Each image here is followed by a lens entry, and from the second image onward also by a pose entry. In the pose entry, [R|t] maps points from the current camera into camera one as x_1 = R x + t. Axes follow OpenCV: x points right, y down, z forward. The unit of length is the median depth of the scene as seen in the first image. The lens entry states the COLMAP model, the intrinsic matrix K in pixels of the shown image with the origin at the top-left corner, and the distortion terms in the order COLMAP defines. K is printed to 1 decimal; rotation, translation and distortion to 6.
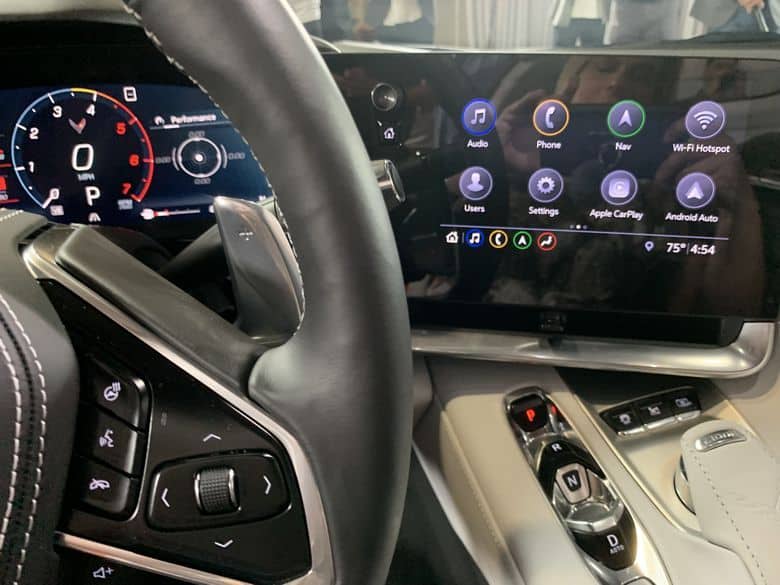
lens RADIAL K [[587.2, 0, 390.0], [0, 587.2, 292.5], [0, 0, 1]] dist [-0.015161, 0.002019]
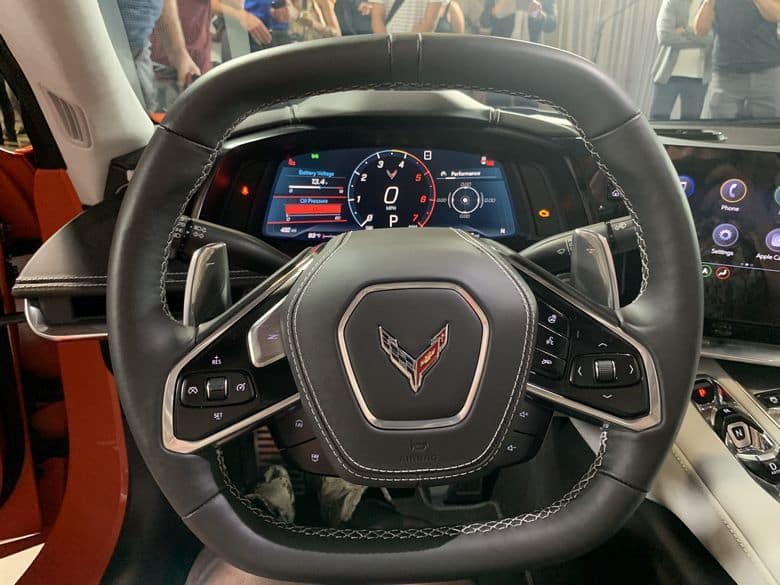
lens RADIAL K [[587.2, 0, 390.0], [0, 587.2, 292.5], [0, 0, 1]] dist [-0.015161, 0.002019]
pose [[0.991114, 0.078622, -0.107292, -0.354898], [-0.085390, 0.994539, -0.060009, 0.107569], [0.101988, 0.068637, 0.992415, -0.476112]]
